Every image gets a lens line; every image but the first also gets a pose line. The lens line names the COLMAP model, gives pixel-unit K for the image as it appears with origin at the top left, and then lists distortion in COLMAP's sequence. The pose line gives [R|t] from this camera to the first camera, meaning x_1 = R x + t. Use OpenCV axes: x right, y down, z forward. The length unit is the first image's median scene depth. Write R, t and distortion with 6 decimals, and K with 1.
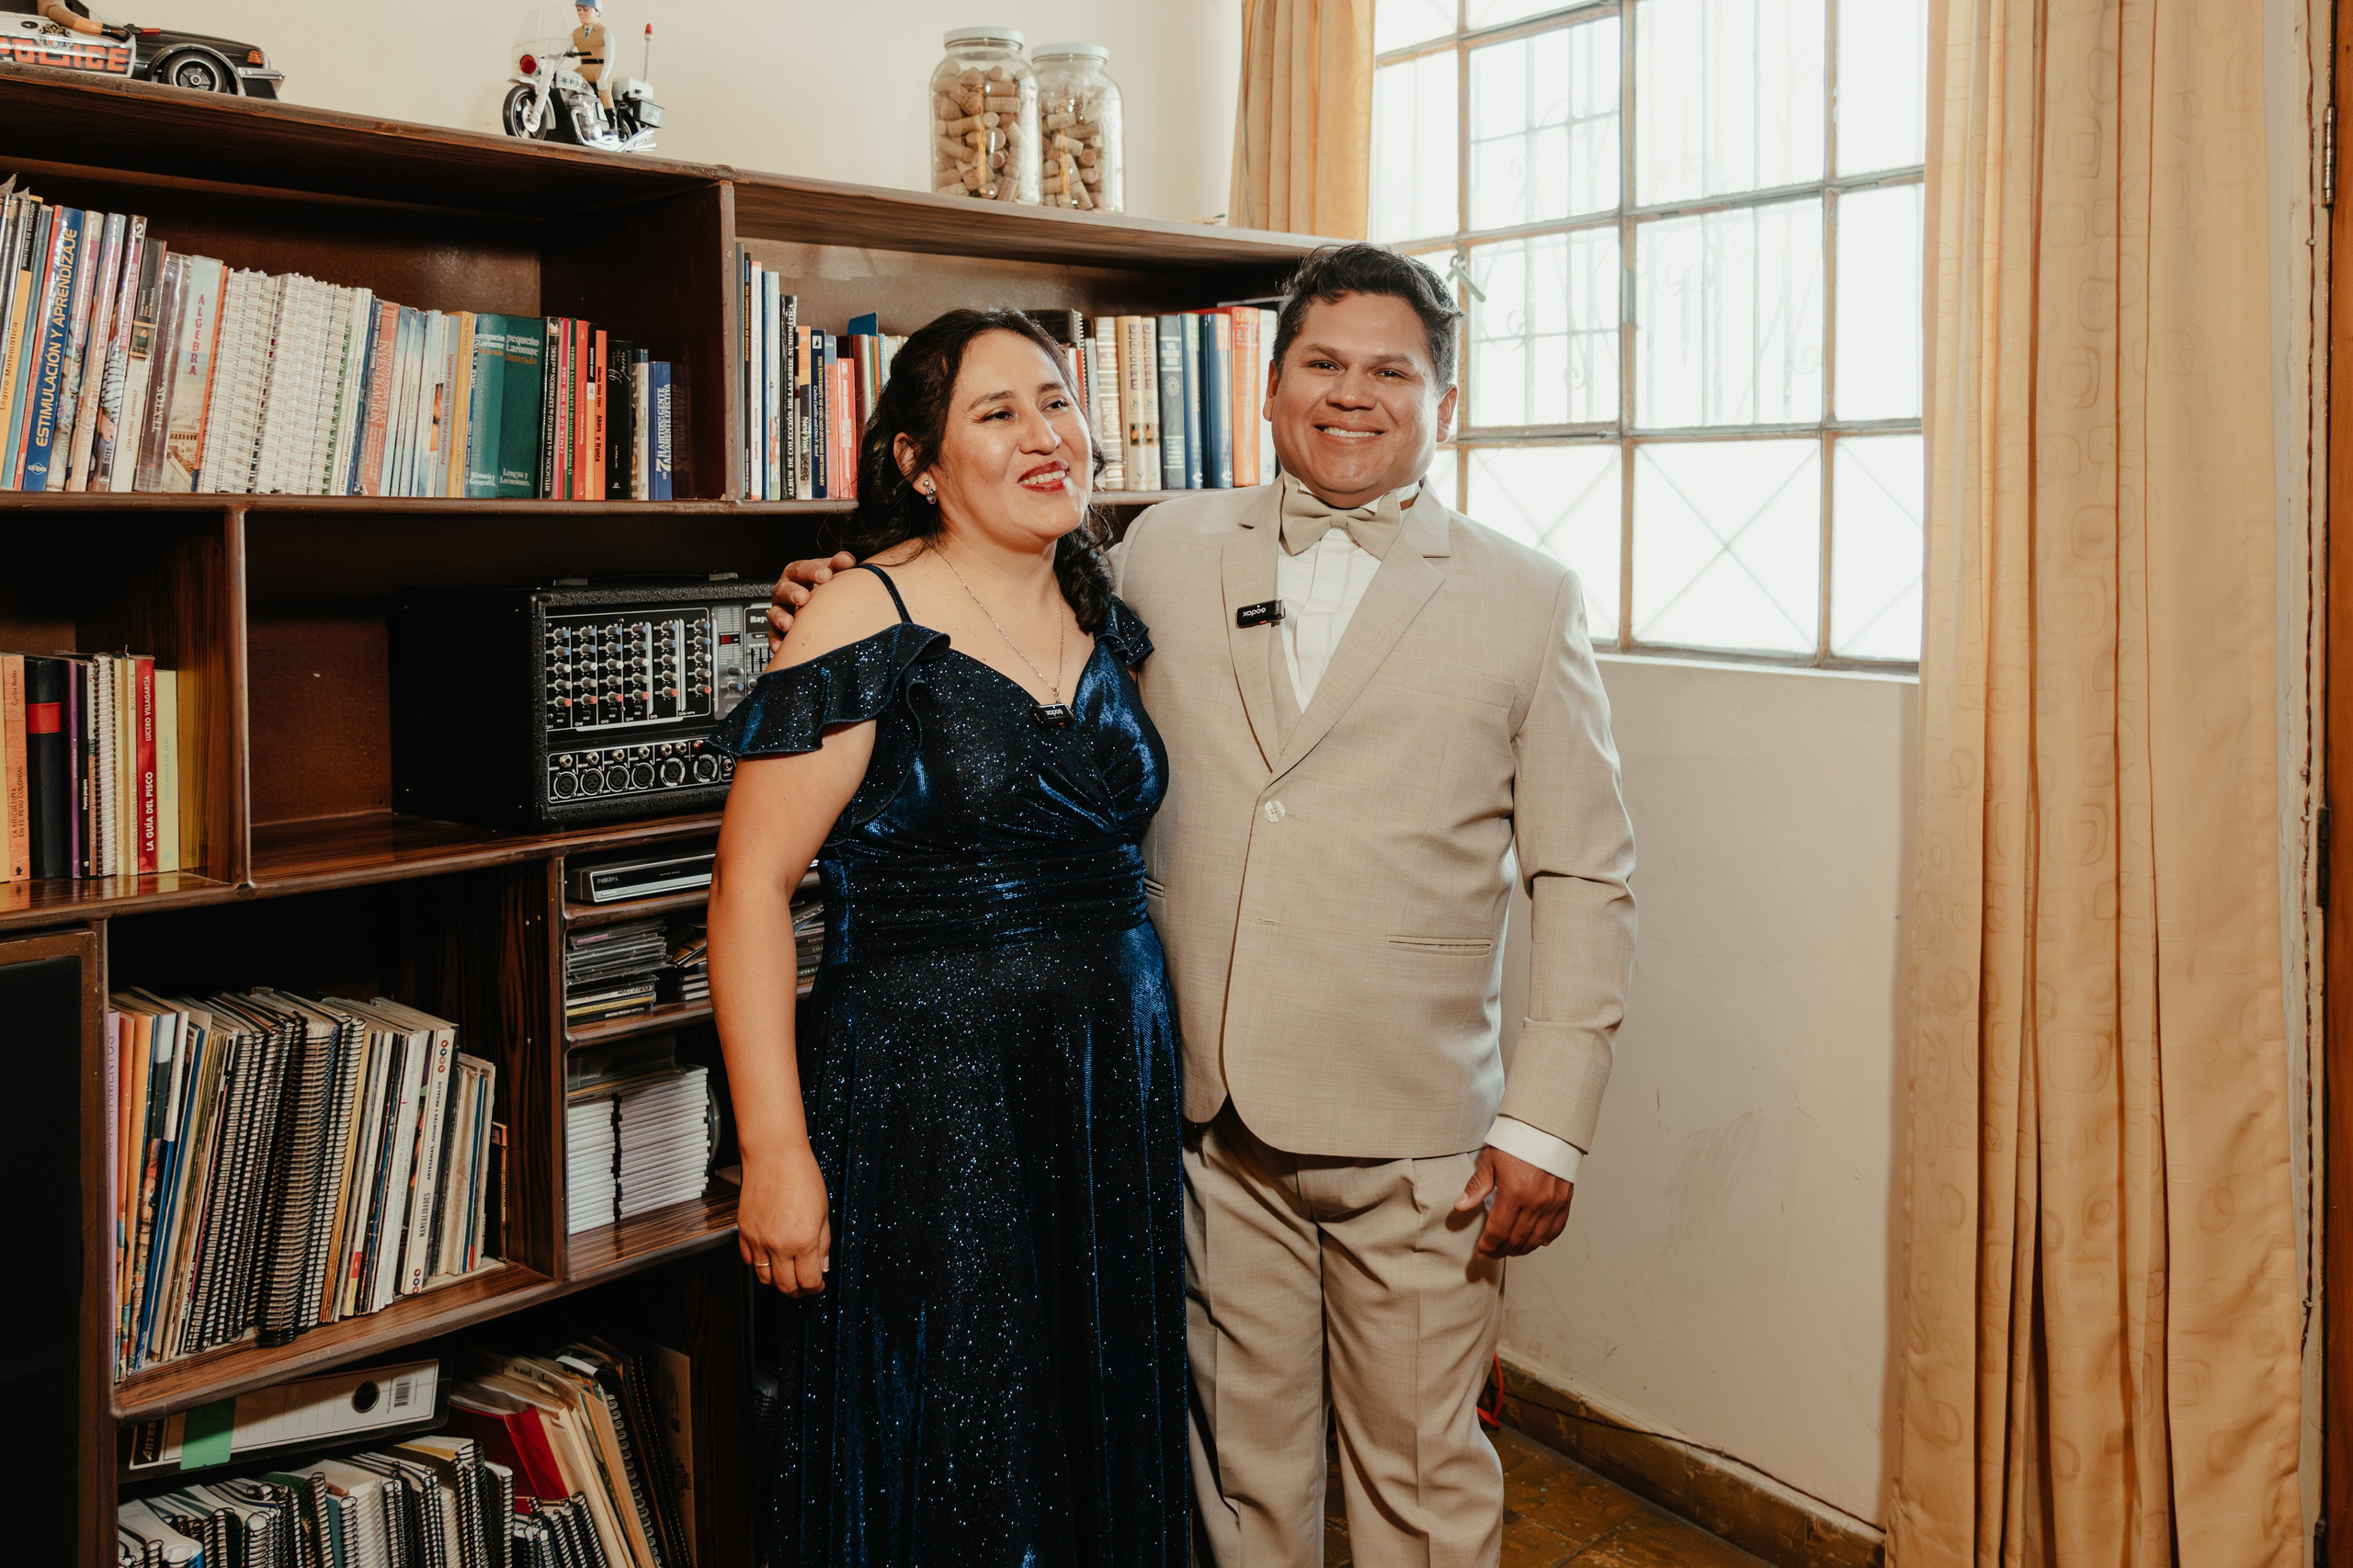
lens RADIAL K [[2087.6, 0, 1170.7], [0, 2087.6, 531.6], [0, 0, 1]] dist [0.005654, 0.030321]
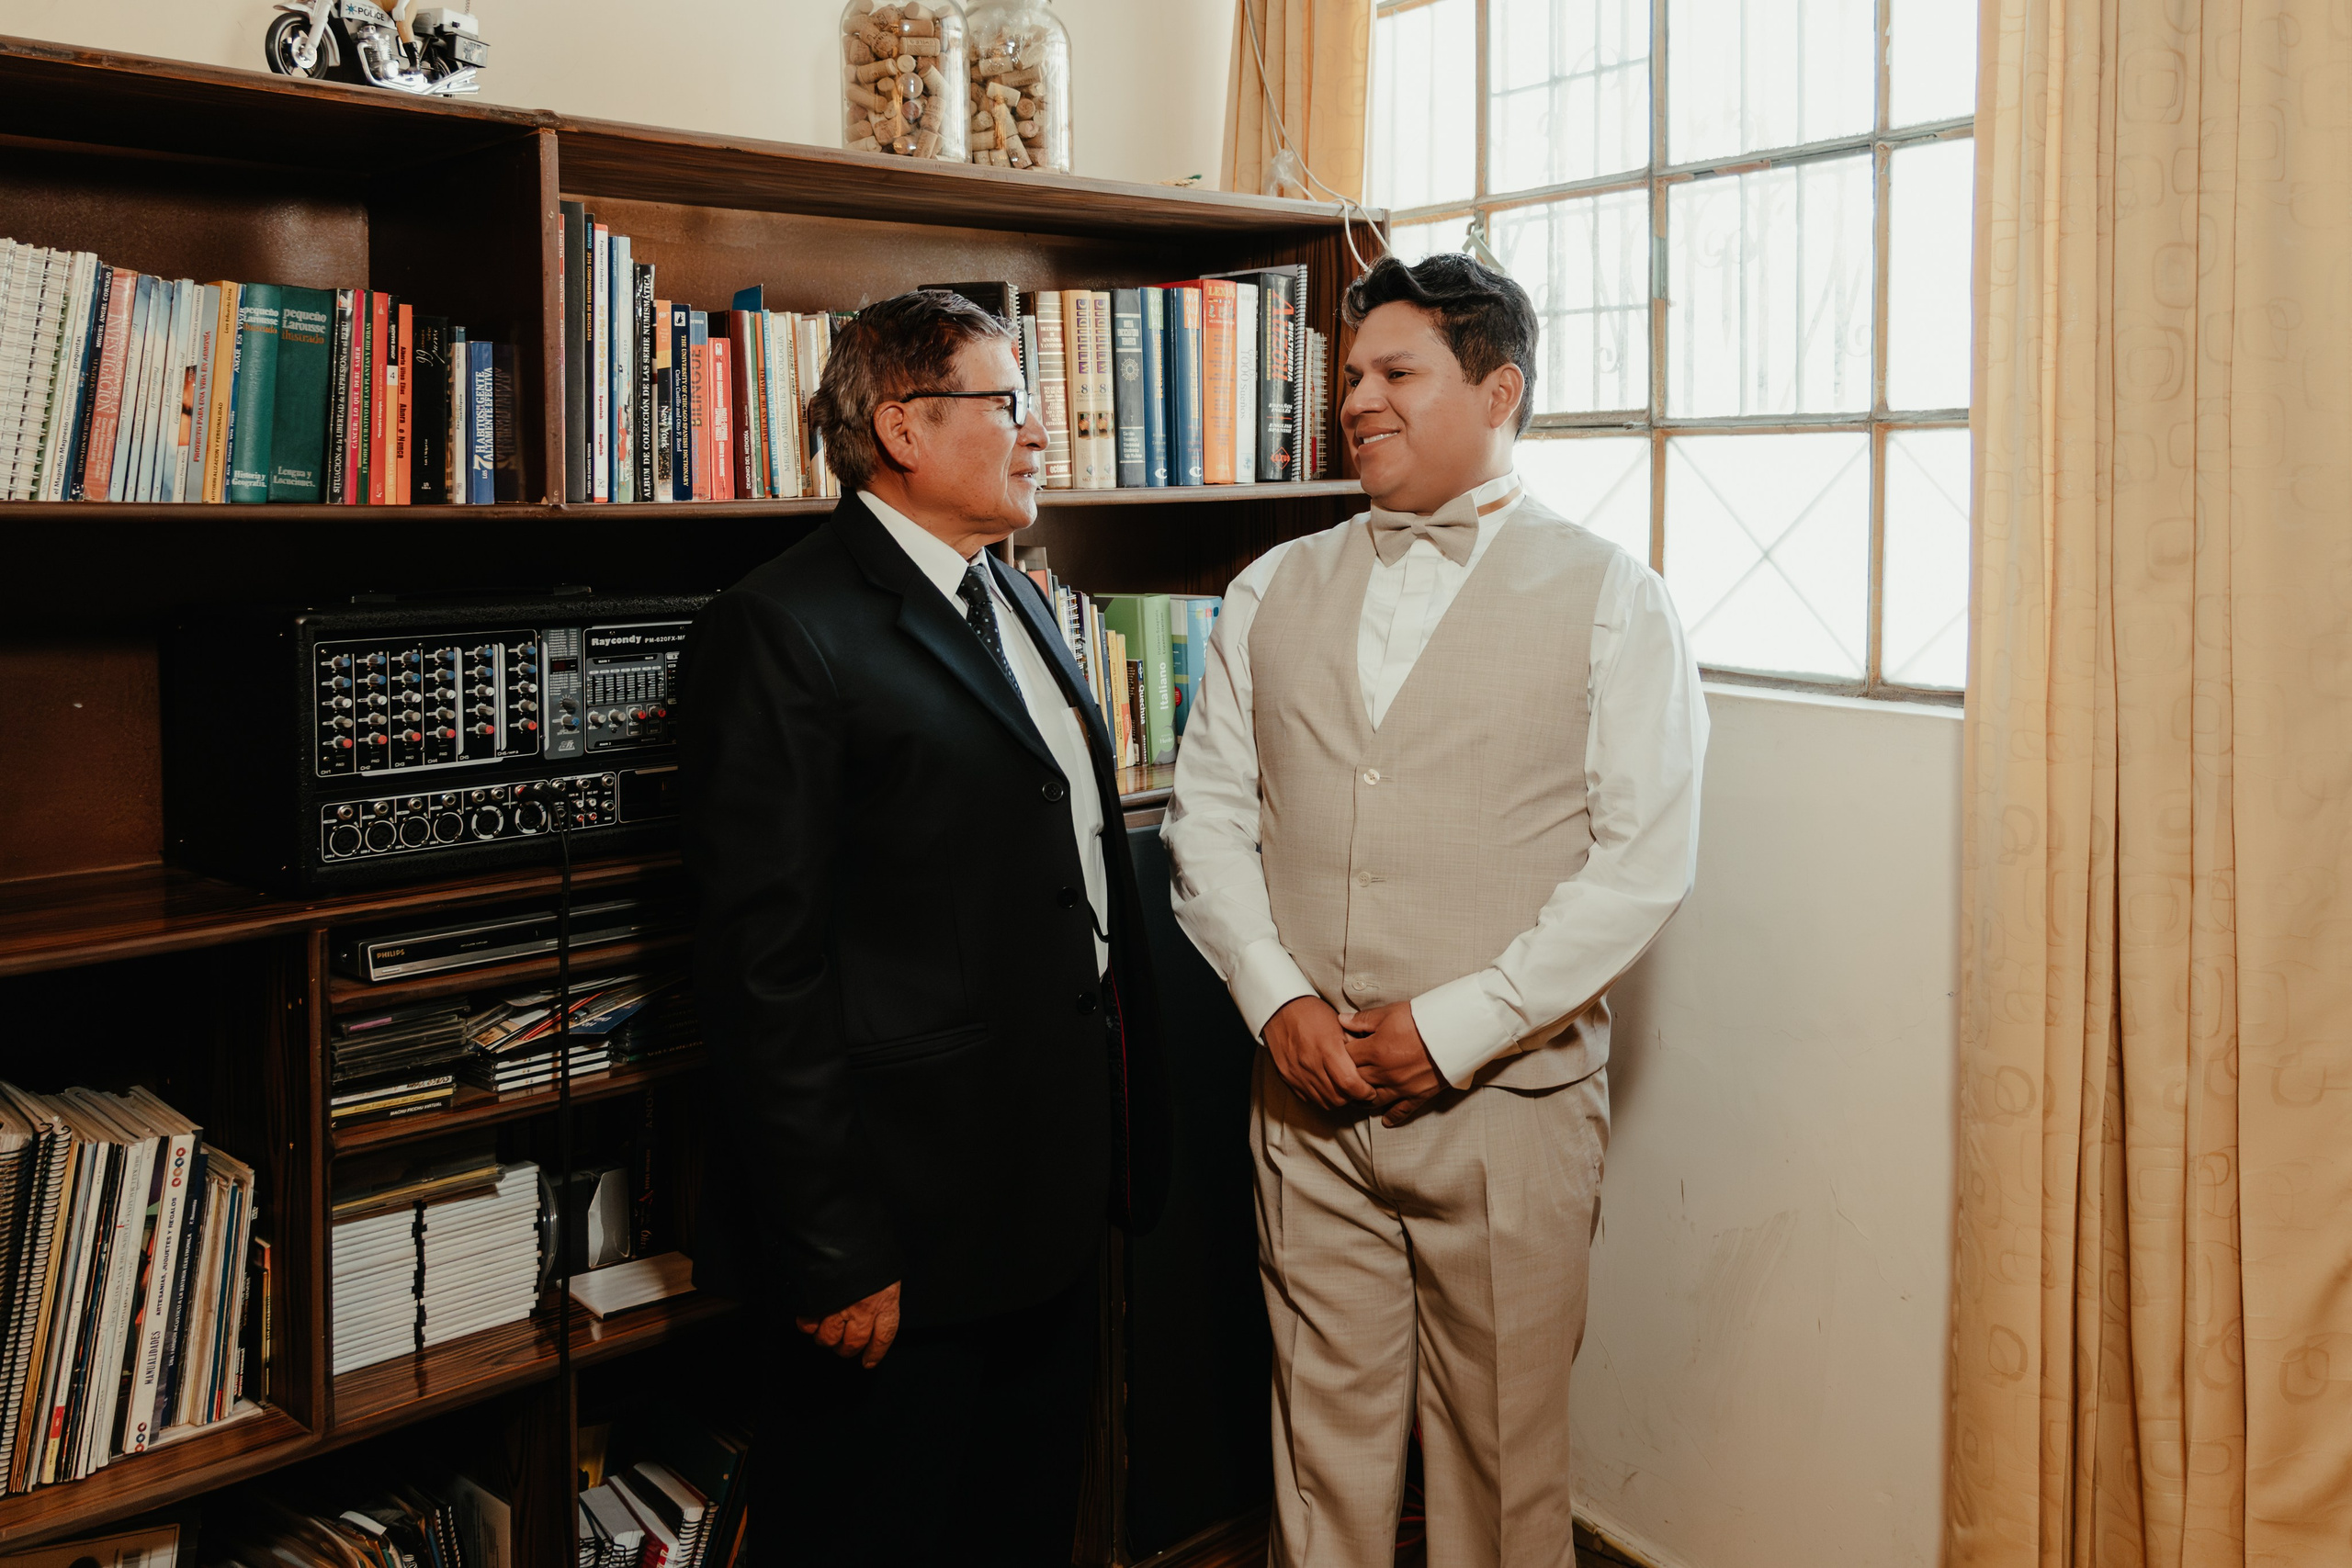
lens RADIAL K [[2104.1, 0, 1236.4], [0, 2104.1, 520.5], [0, 0, 1]] dist [0.010933, 0.020934]
pose [[0.999573, 0.003256, -0.029038, 0.089093], [-0.003162, 0.999990, 0.003273, -0.011590], [0.029048, -0.003180, 0.999573, 0.144766]]
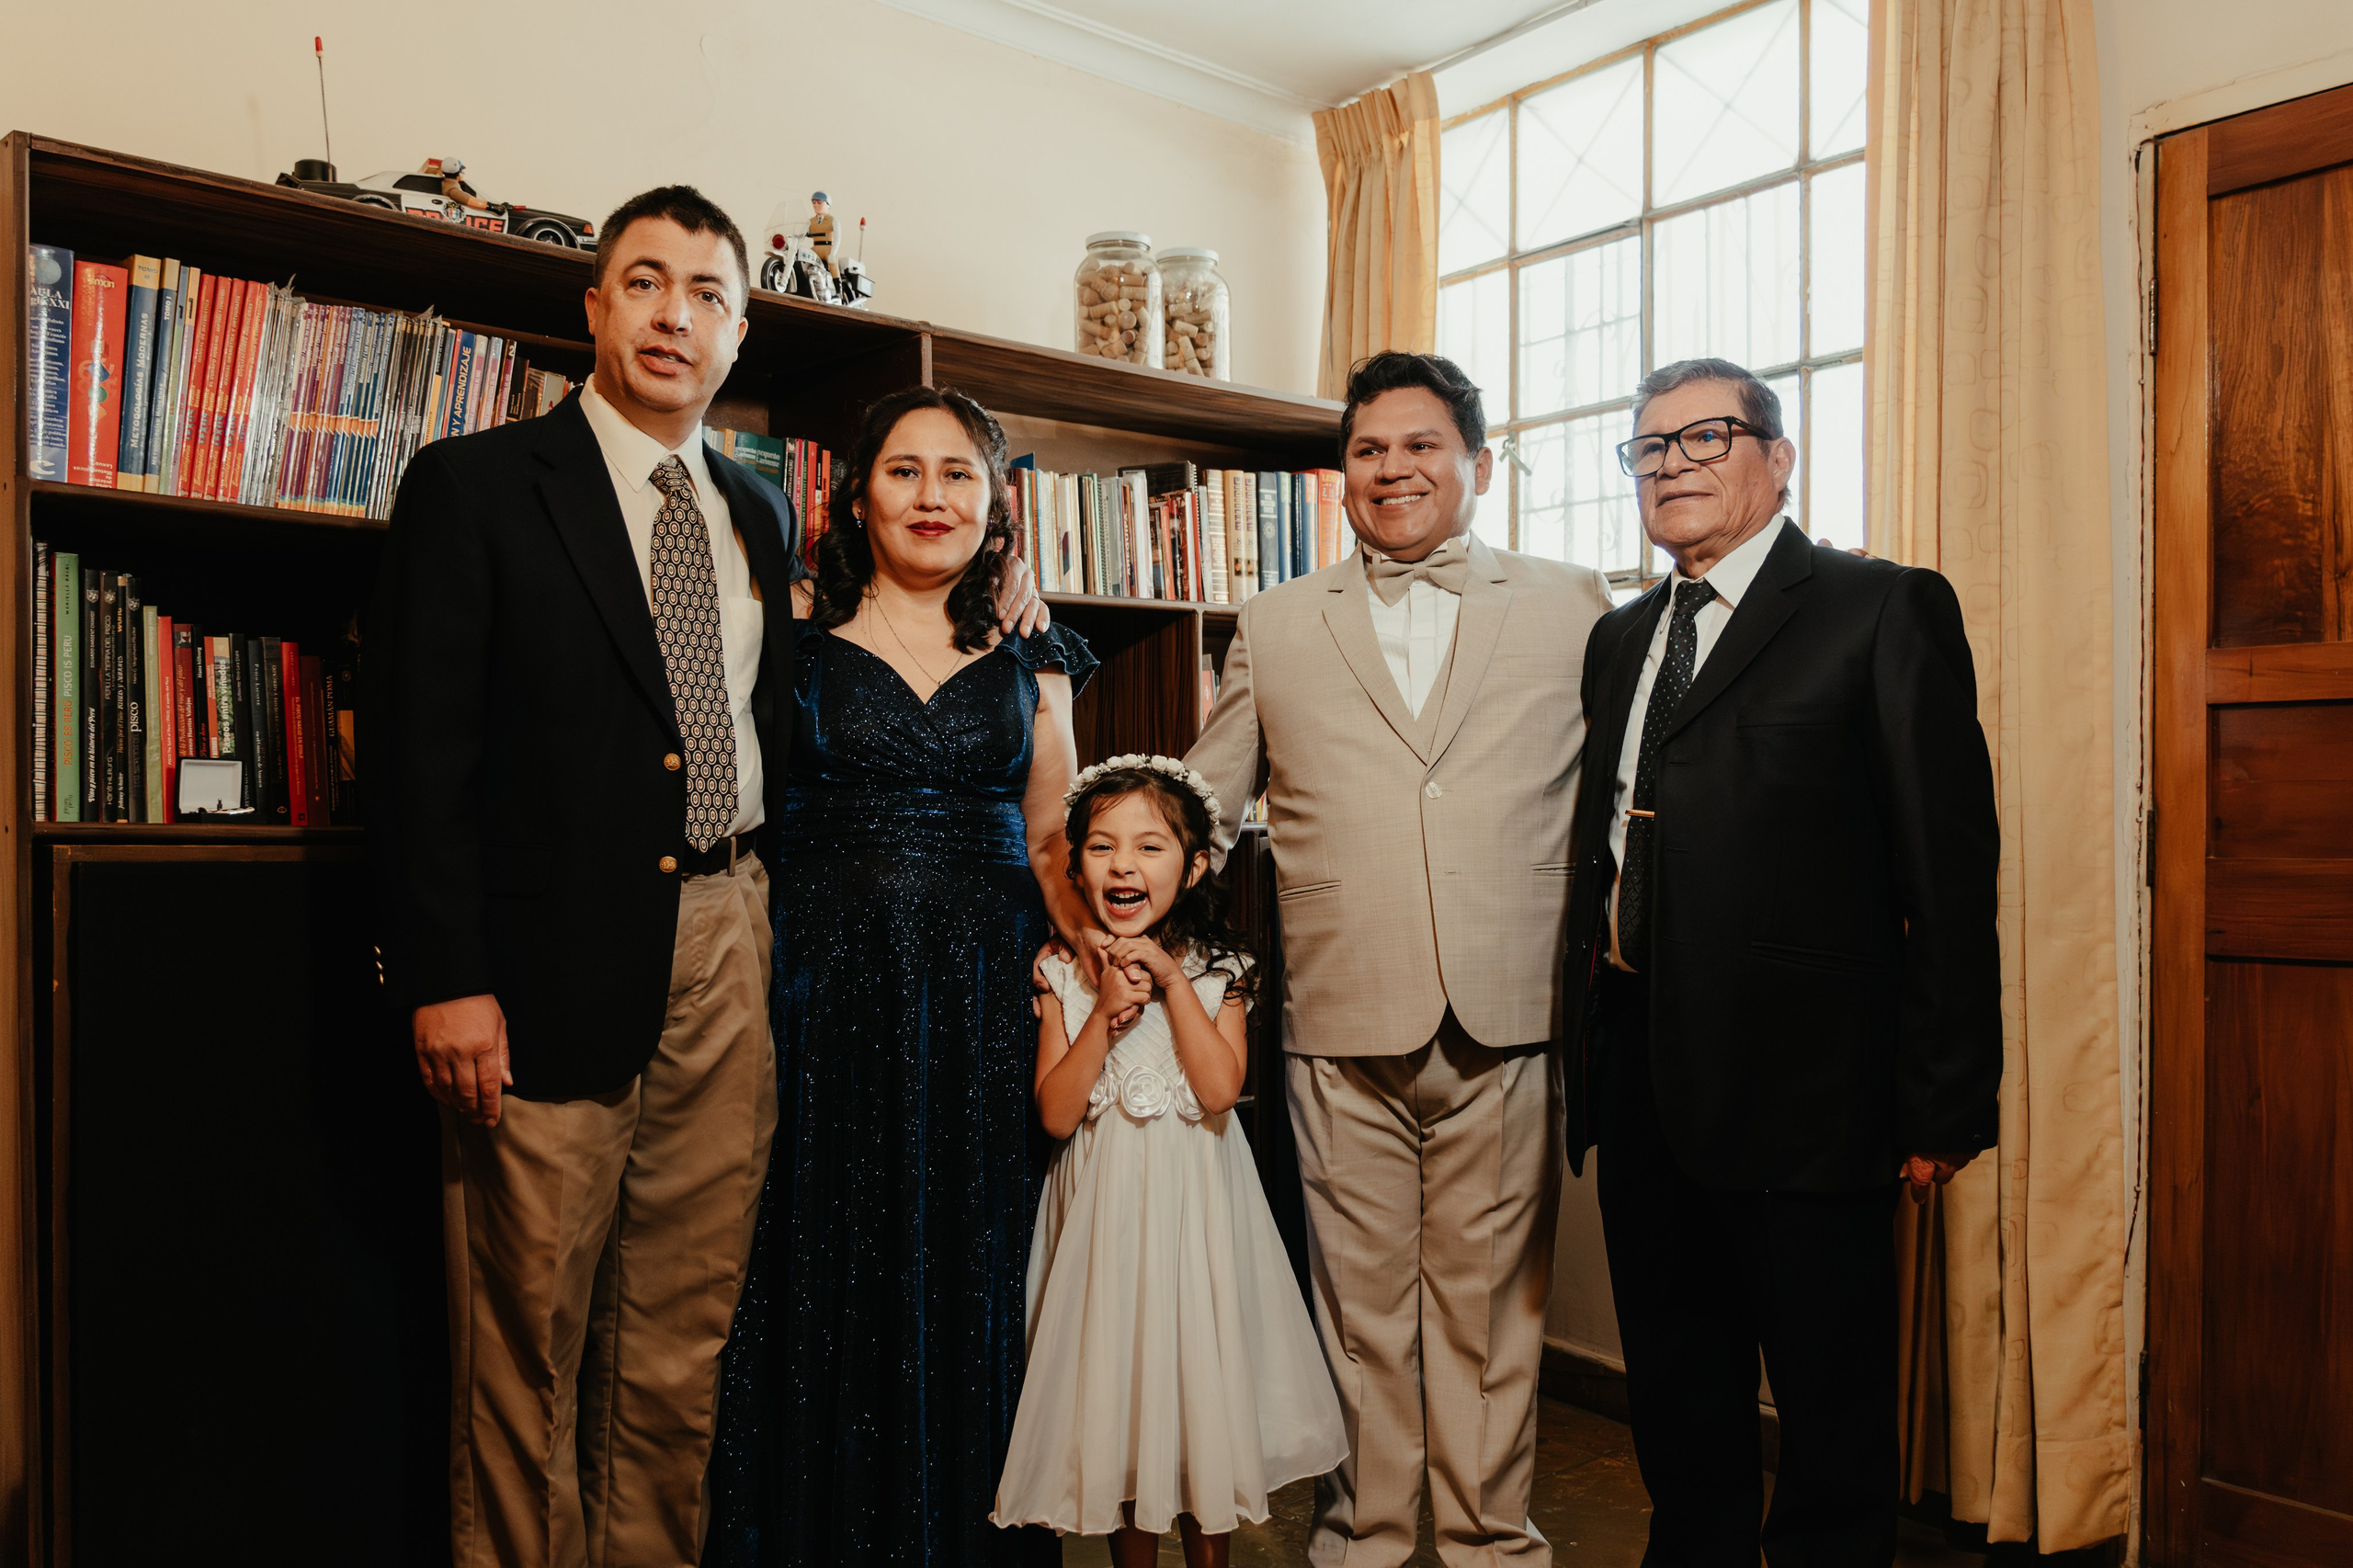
lens RADIAL K [[2089.3, 0, 1231.1], [0, 2089.3, 806.7], [0, 0, 1]] dist [-0.043751, 0.002391]
pose [[0.999878, 0.005225, -0.014716, -0.003304], [-0.005430, 0.999888, -0.013940, 0.135812], [0.014641, 0.014018, 0.999795, -0.268541]]
